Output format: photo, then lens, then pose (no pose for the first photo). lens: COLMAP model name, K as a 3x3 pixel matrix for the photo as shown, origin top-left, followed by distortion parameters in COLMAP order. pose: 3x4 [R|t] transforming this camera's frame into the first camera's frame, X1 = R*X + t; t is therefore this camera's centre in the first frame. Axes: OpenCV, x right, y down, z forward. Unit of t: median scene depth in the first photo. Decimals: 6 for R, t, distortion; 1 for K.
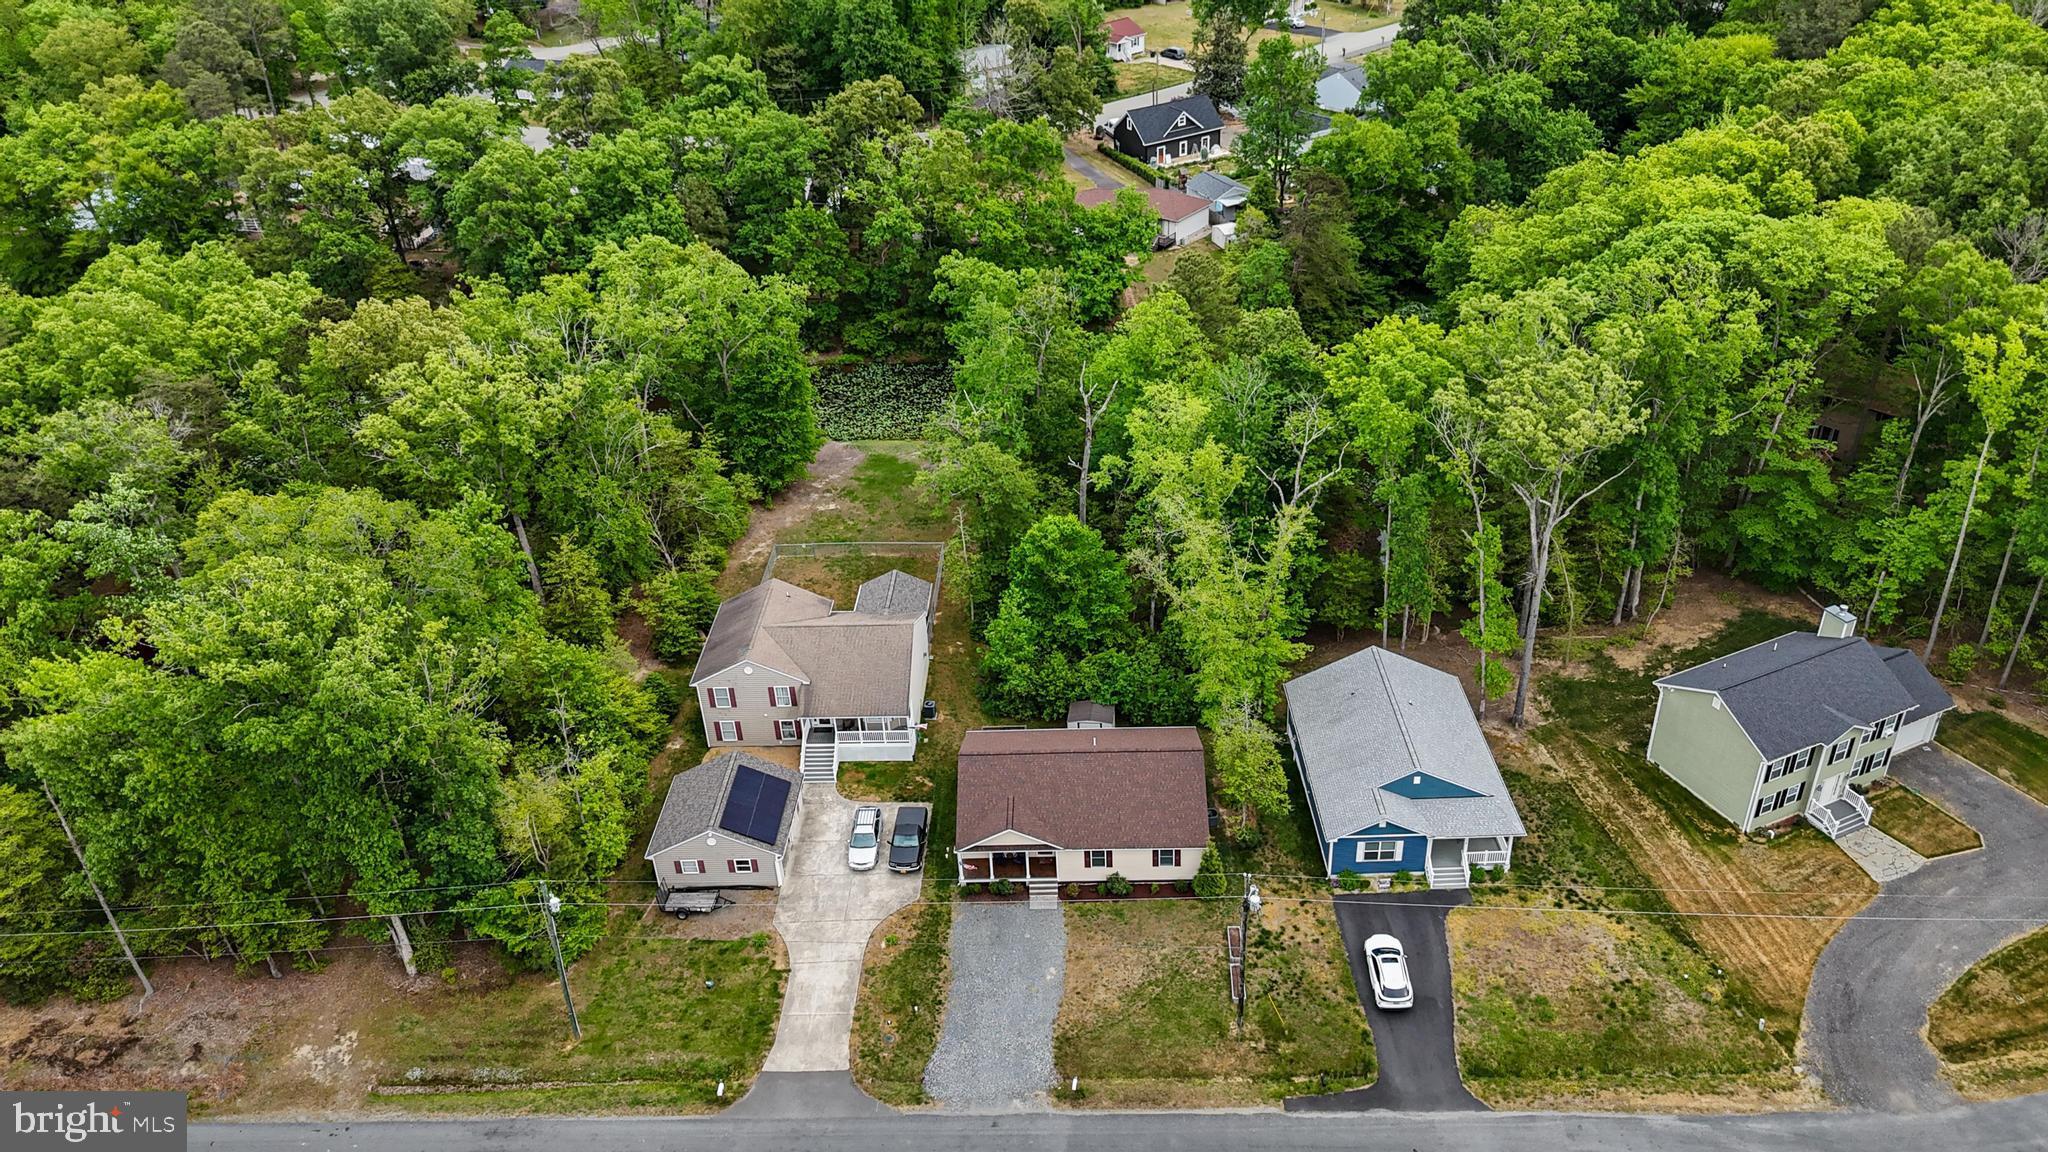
lens RADIAL K [[1517.0, 0, 1028.4], [0, 1517.0, 574.8], [0, 0, 1]] dist [0.077488, -0.081381]
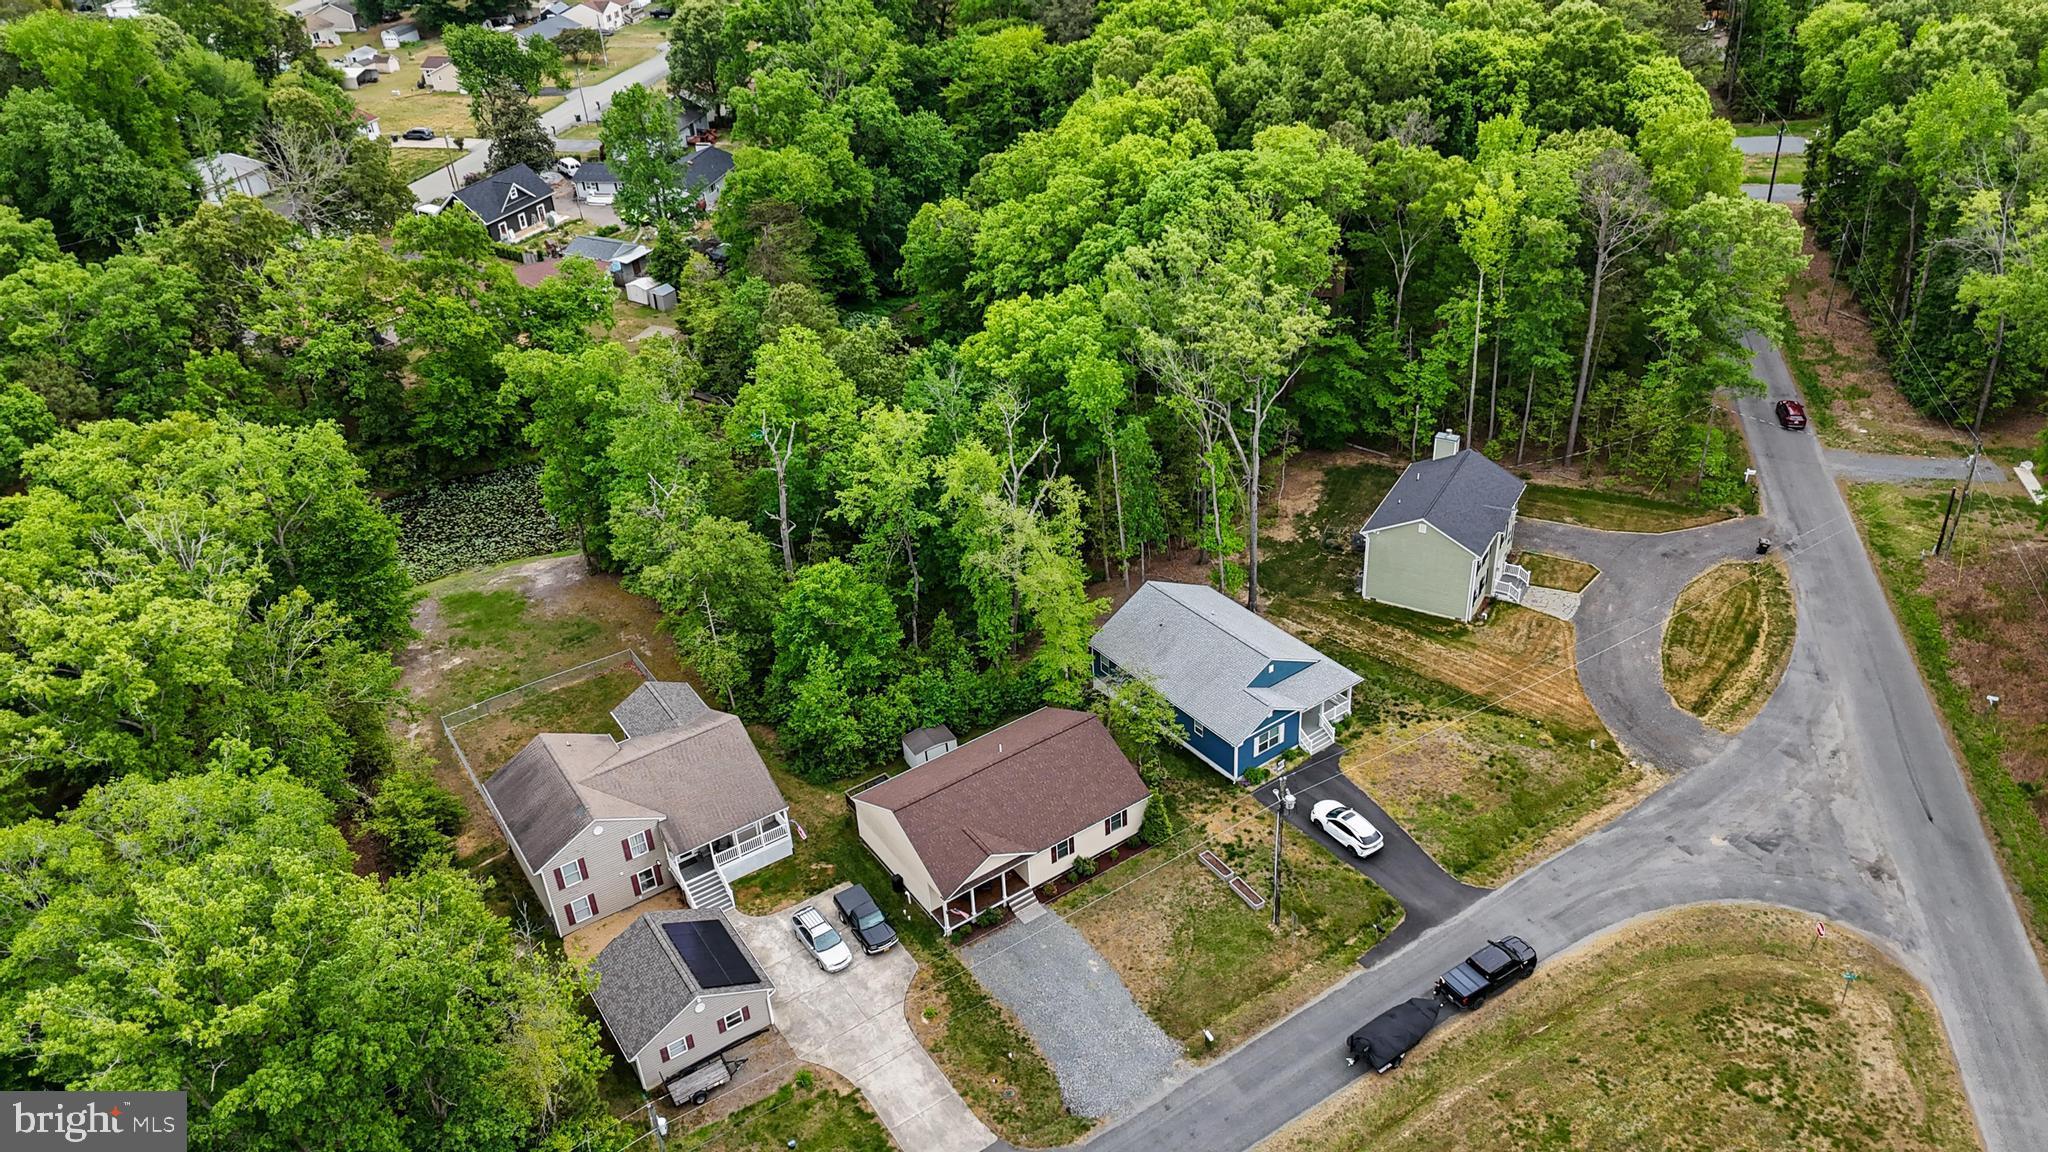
lens RADIAL K [[1517.0, 0, 1028.4], [0, 1517.0, 574.8], [0, 0, 1]] dist [0.077488, -0.081381]
pose [[0.813254, -0.307806, 0.493835, -0.412009], [0.324829, 0.944252, 0.053617, -0.047398], [-0.482809, 0.116808, 0.867901, 0.109053]]
